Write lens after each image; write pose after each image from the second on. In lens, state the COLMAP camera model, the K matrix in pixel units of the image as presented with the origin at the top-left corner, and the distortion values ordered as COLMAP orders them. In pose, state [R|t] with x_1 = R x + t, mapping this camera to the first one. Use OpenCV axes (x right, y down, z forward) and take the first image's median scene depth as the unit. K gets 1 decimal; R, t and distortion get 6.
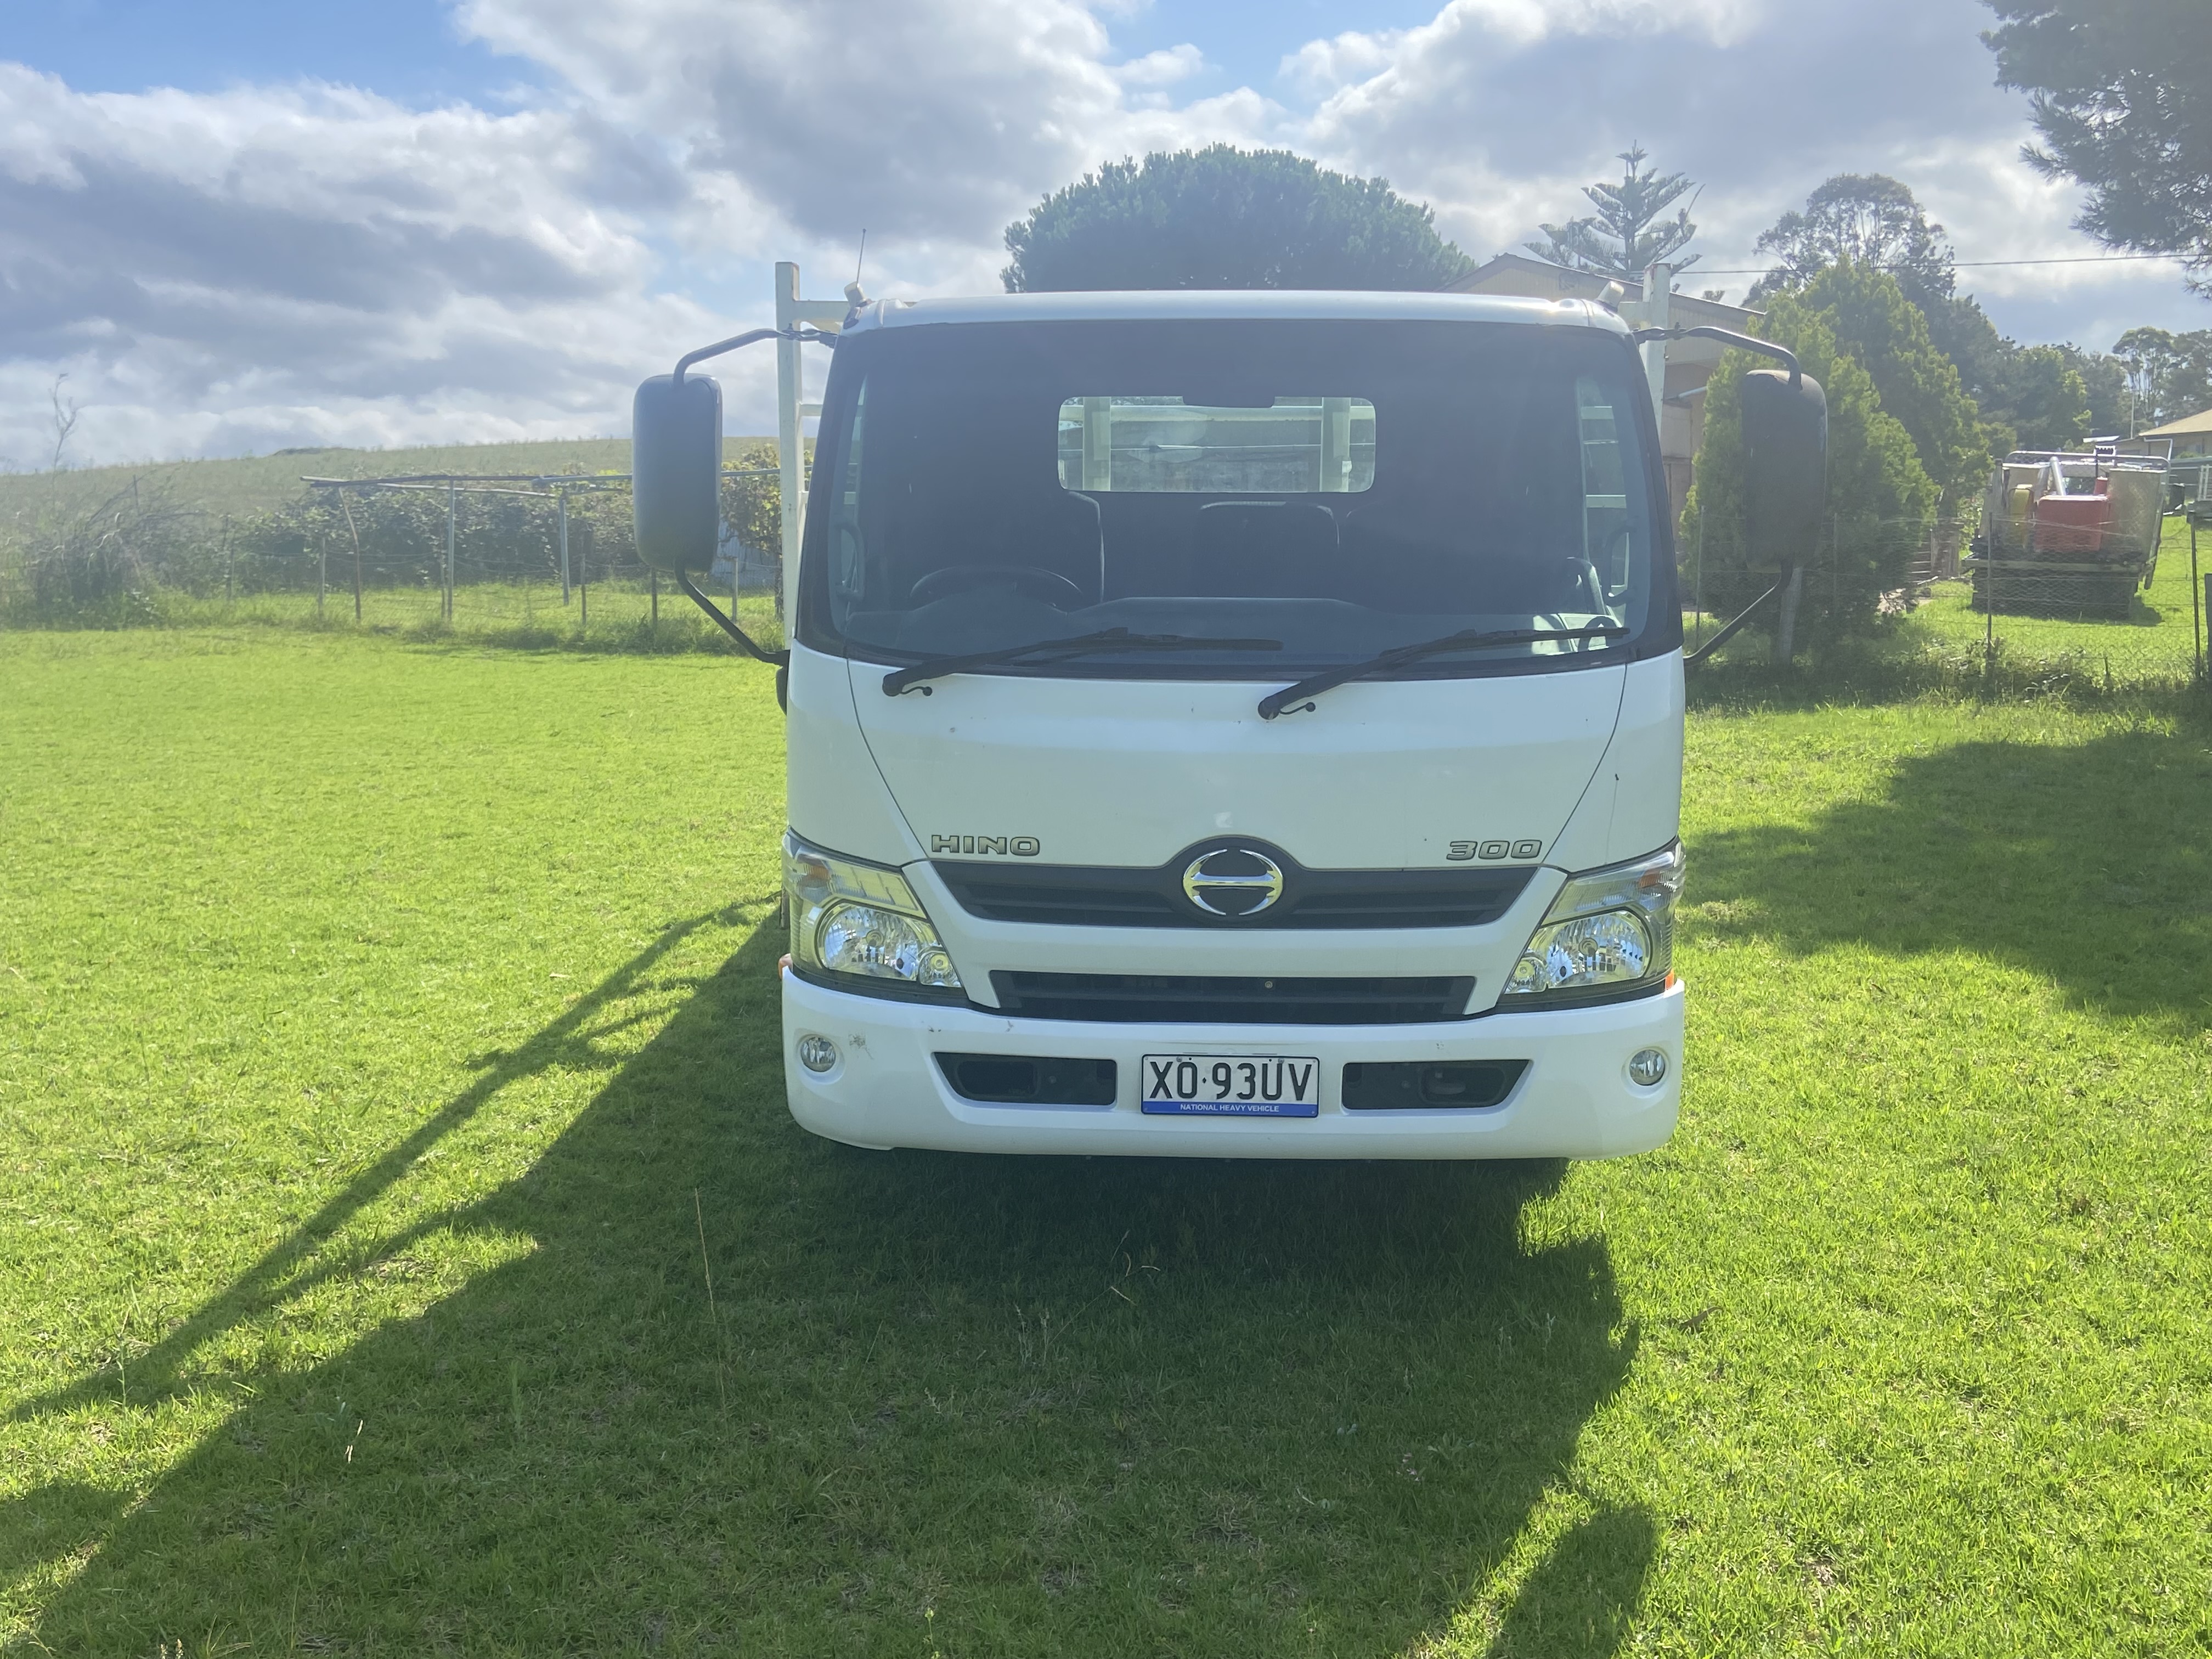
lens RADIAL K [[2026.4, 0, 1103.0], [0, 2026.4, 845.2], [0, 0, 1]] dist [0.045419, 0.000000]
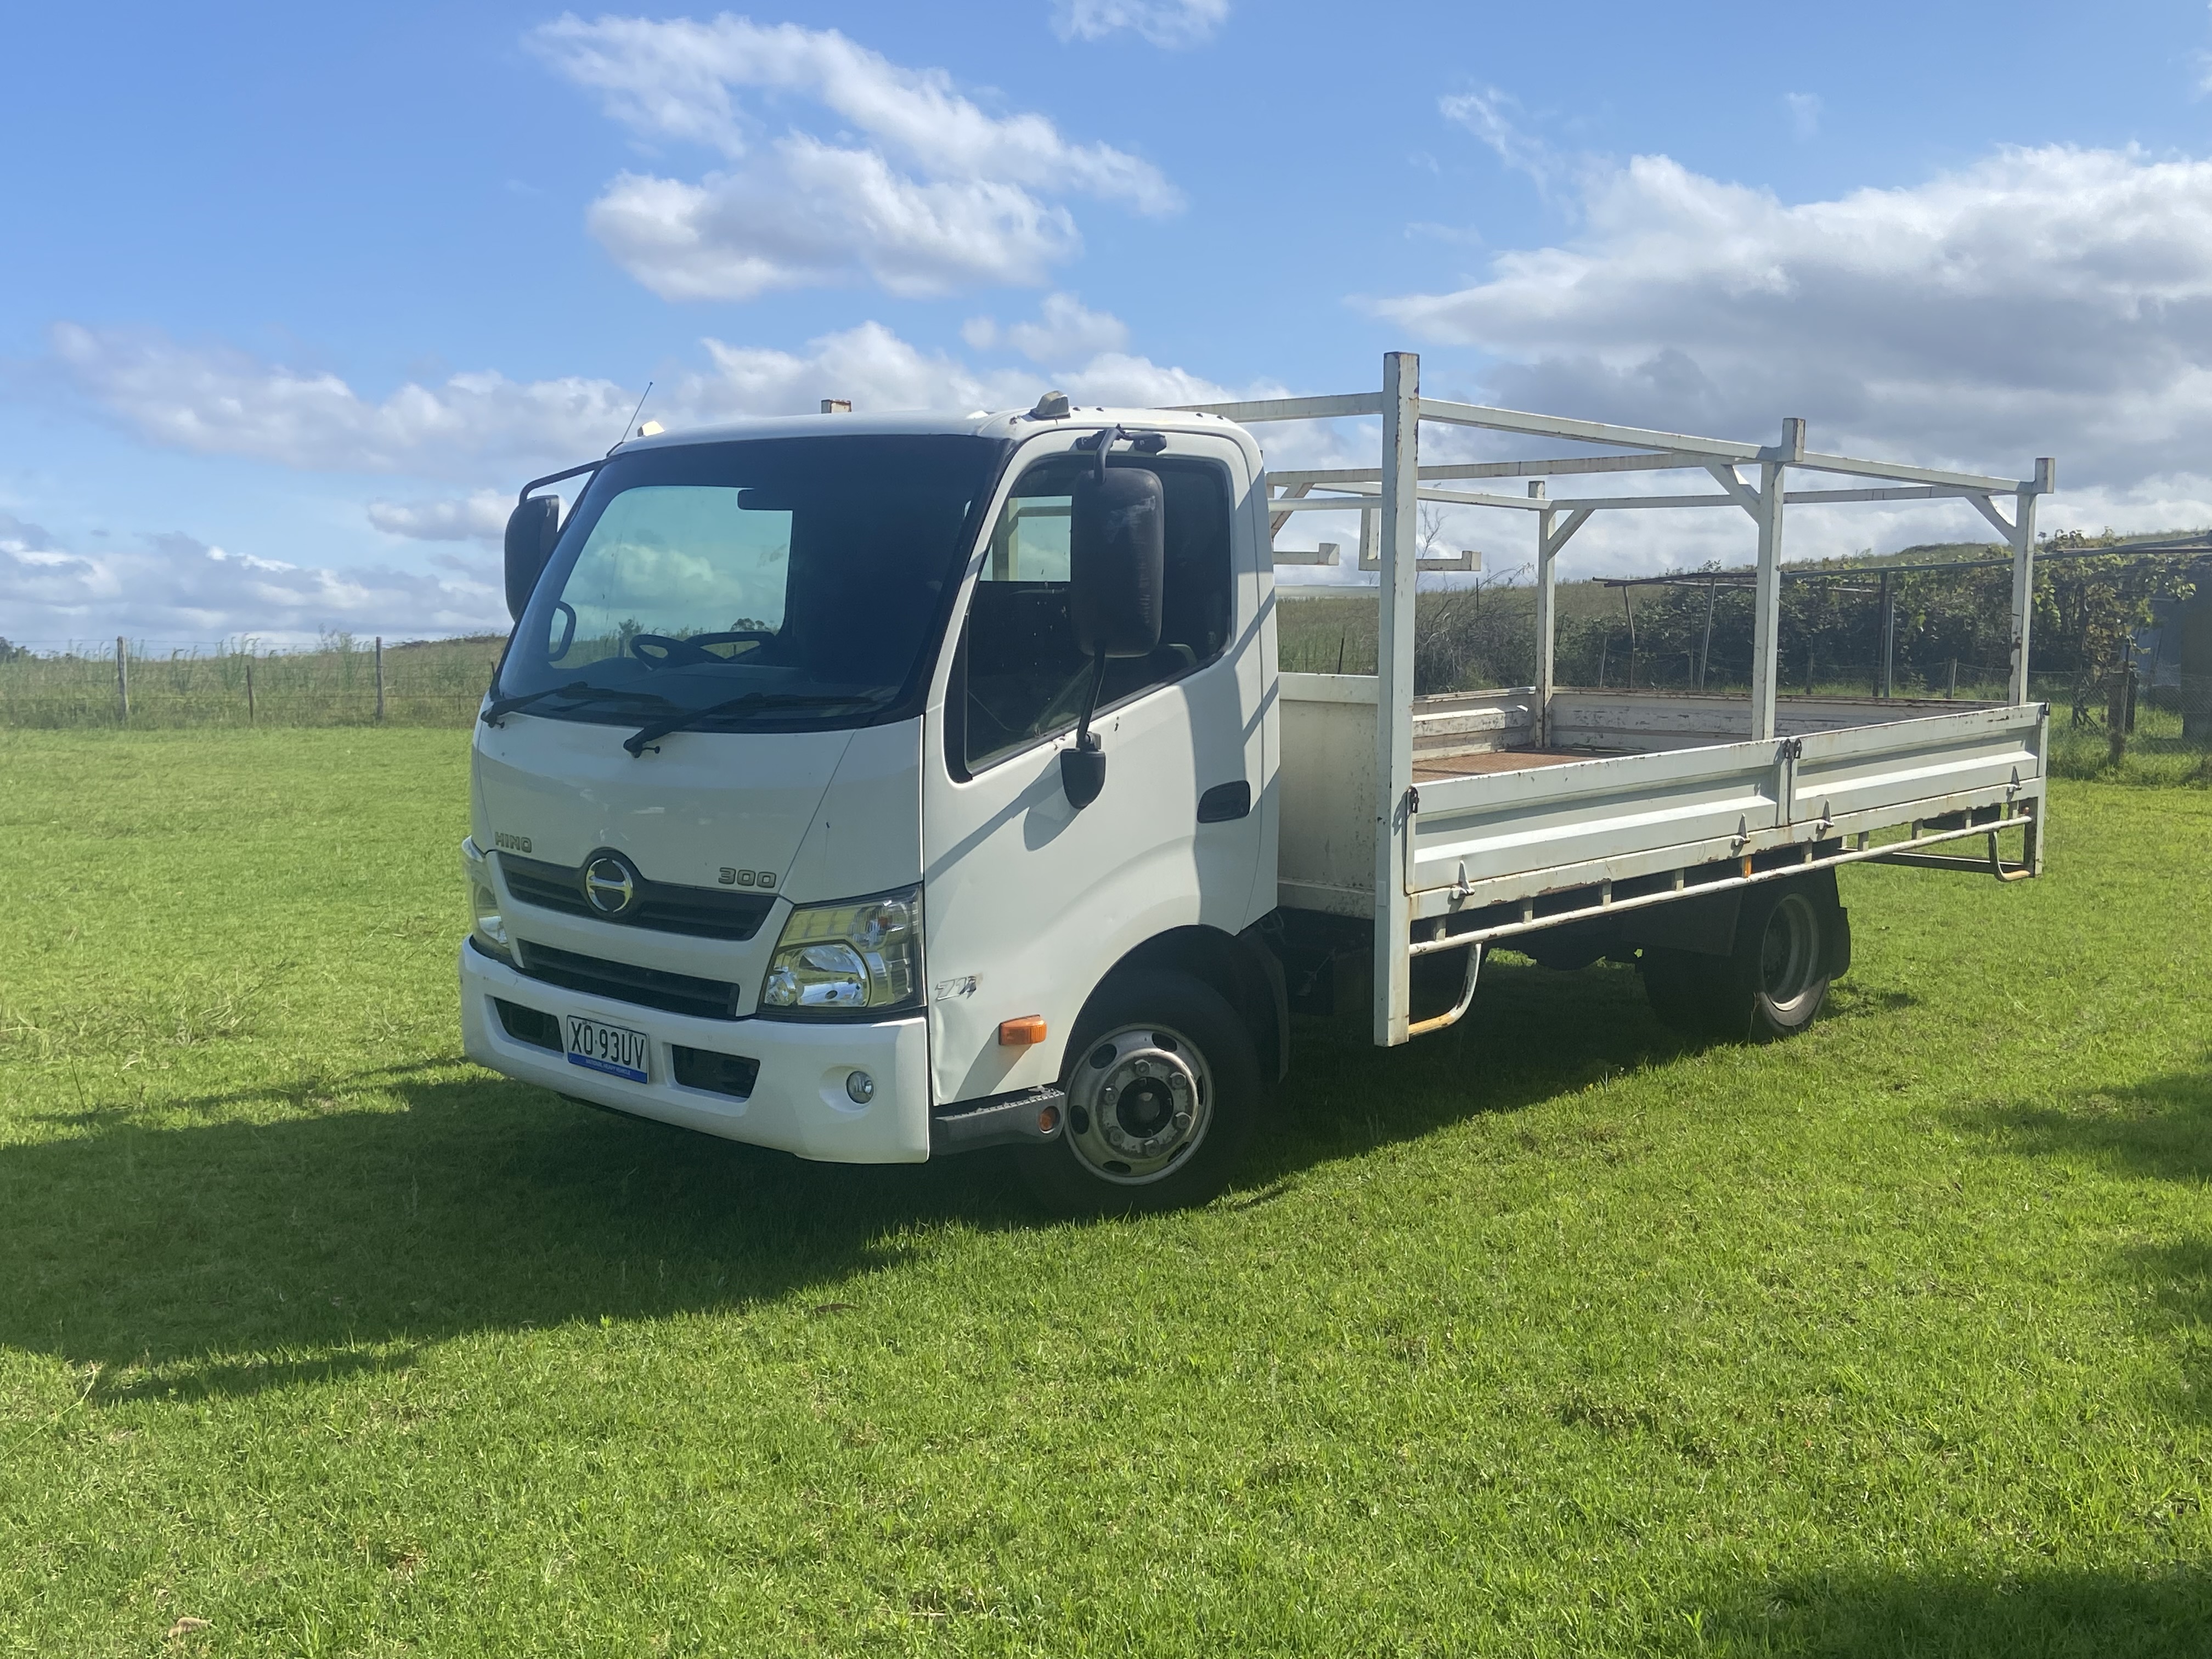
lens RADIAL K [[2184.8, 0, 1103.4], [0, 2184.8, 840.8], [0, 0, 1]] dist [0.053330, 0.000000]
pose [[0.740213, 0.072368, -0.668467, 1.183168], [-0.112534, 0.993501, -0.017057, -0.020434], [0.662888, 0.087851, 0.743547, 0.183763]]
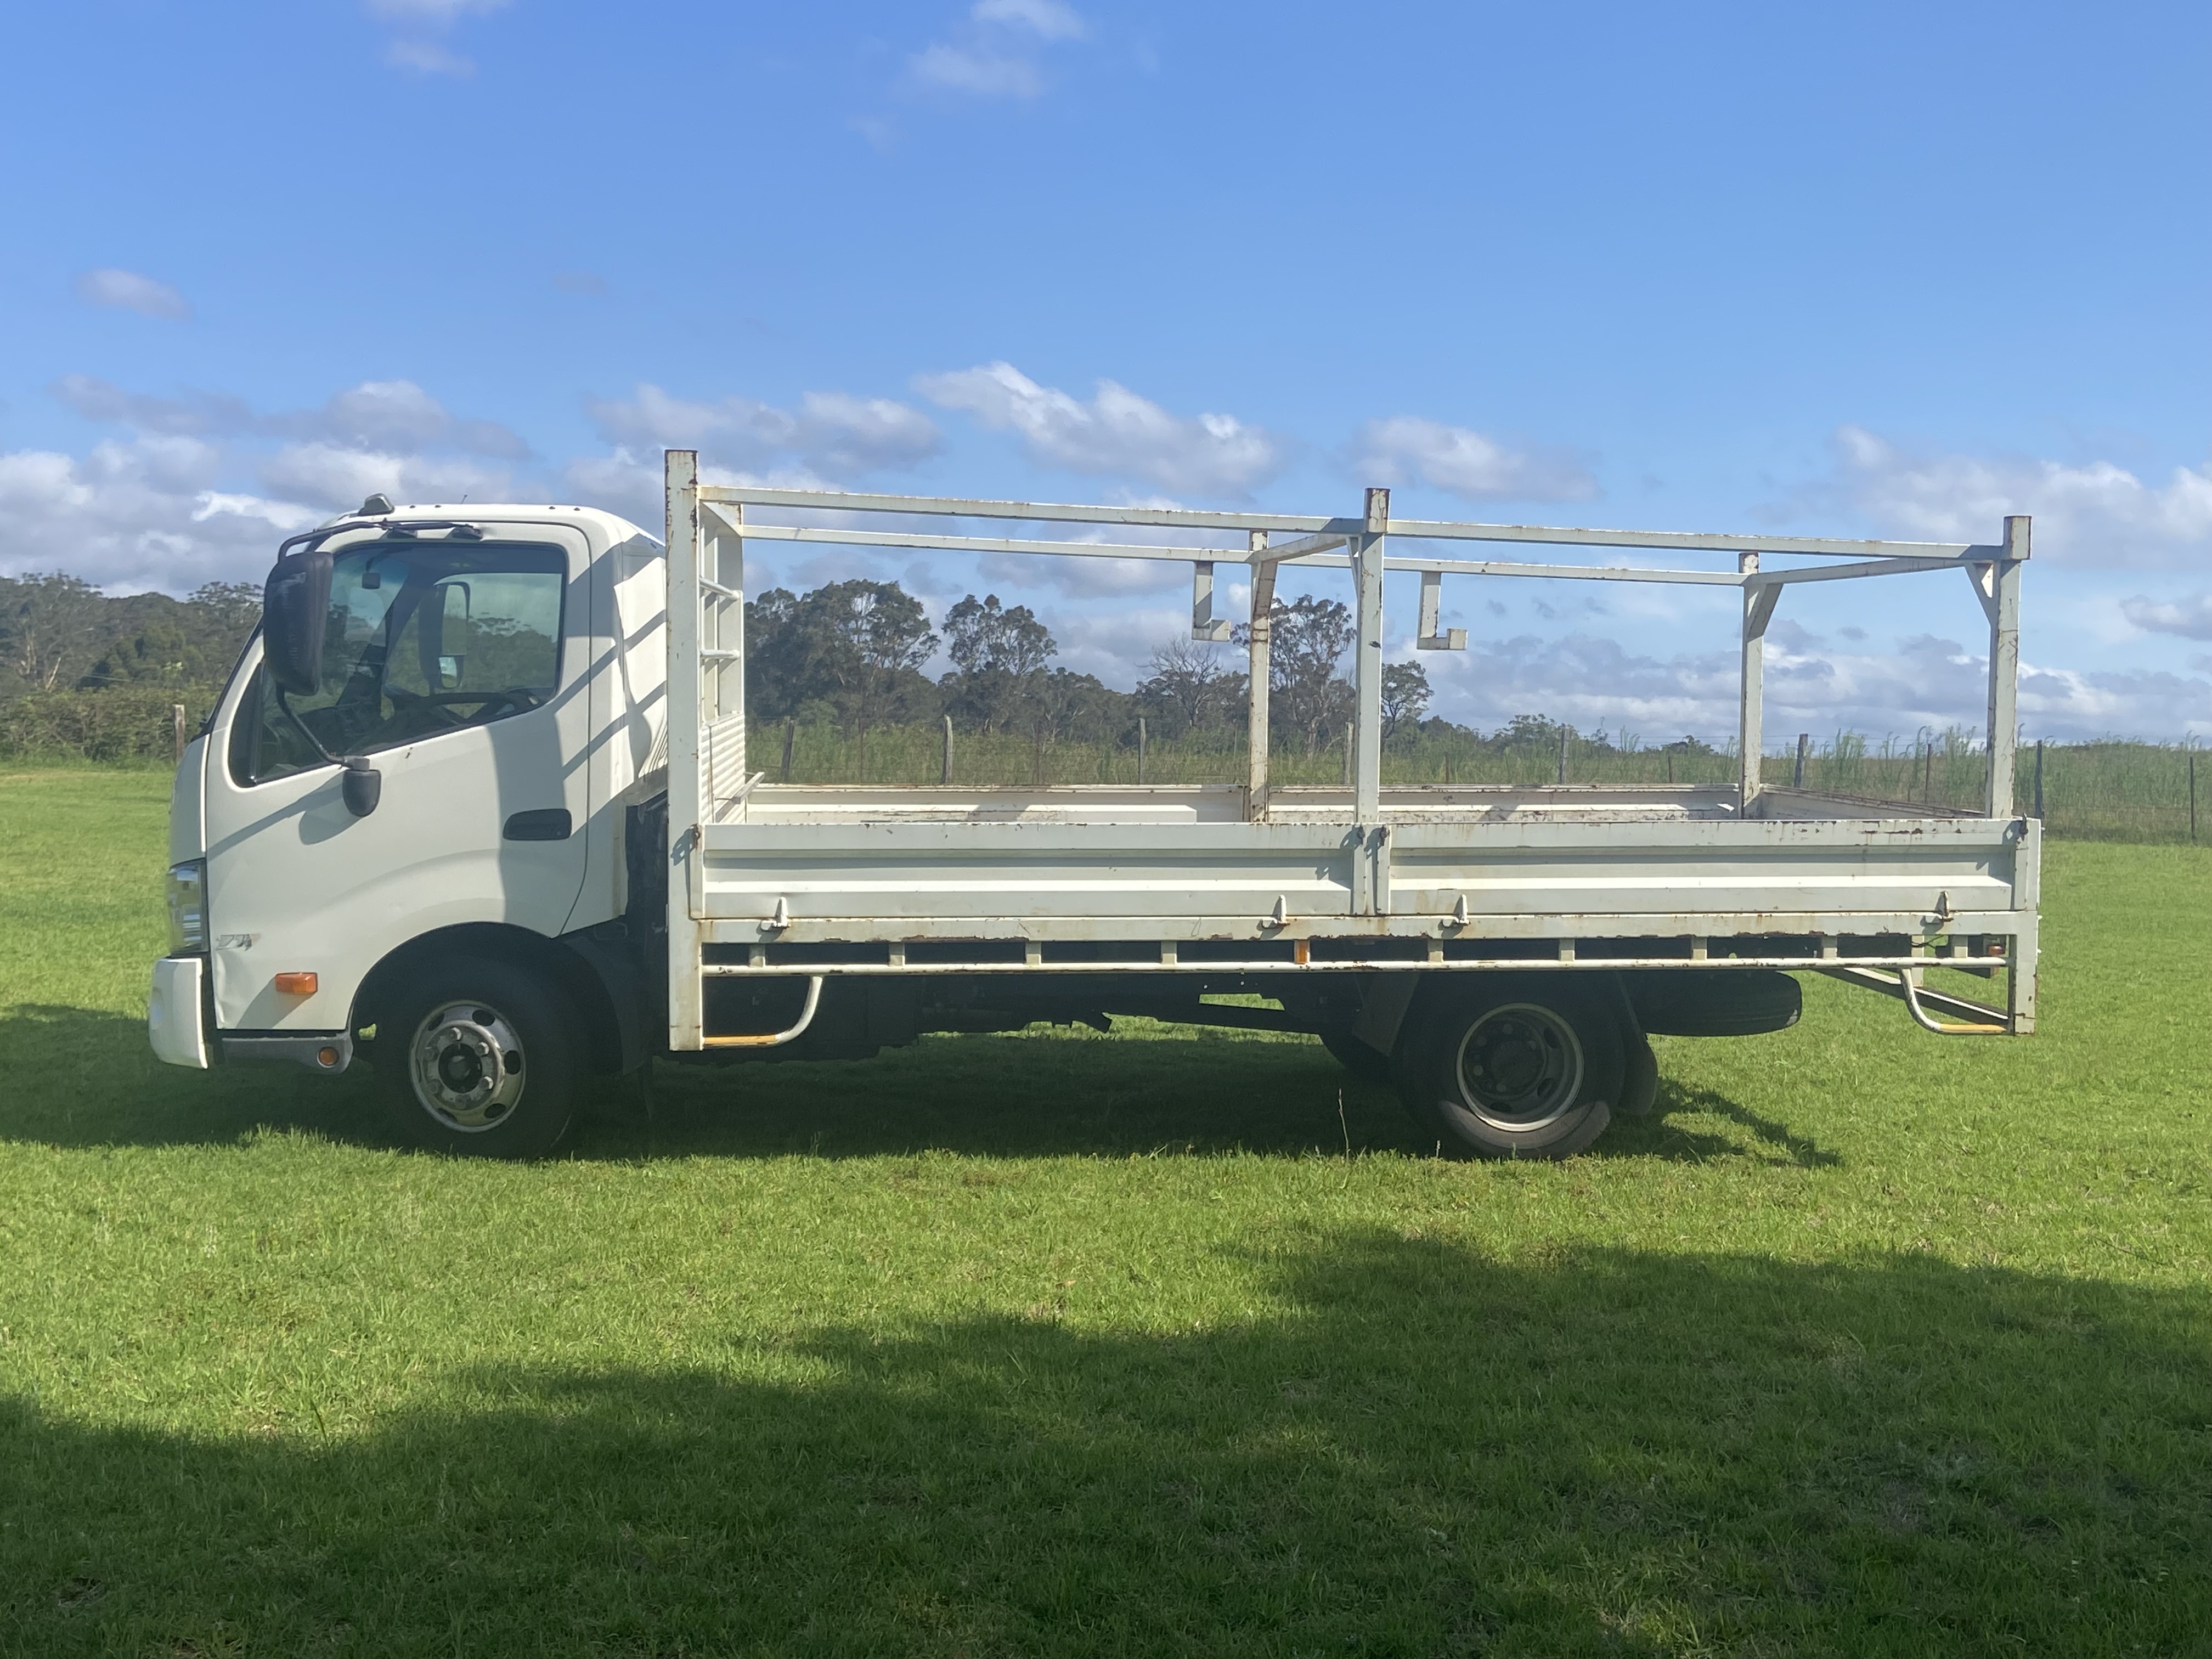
lens RADIAL K [[2369.9, 0, 1112.4], [0, 2369.9, 827.0], [0, 0, 1]] dist [0.081185, 0.000000]
pose [[0.133301, 0.061303, -0.989178, 2.198188], [-0.186036, 0.981891, 0.035781, -0.227574], [0.973458, 0.179253, 0.142291, 1.462253]]
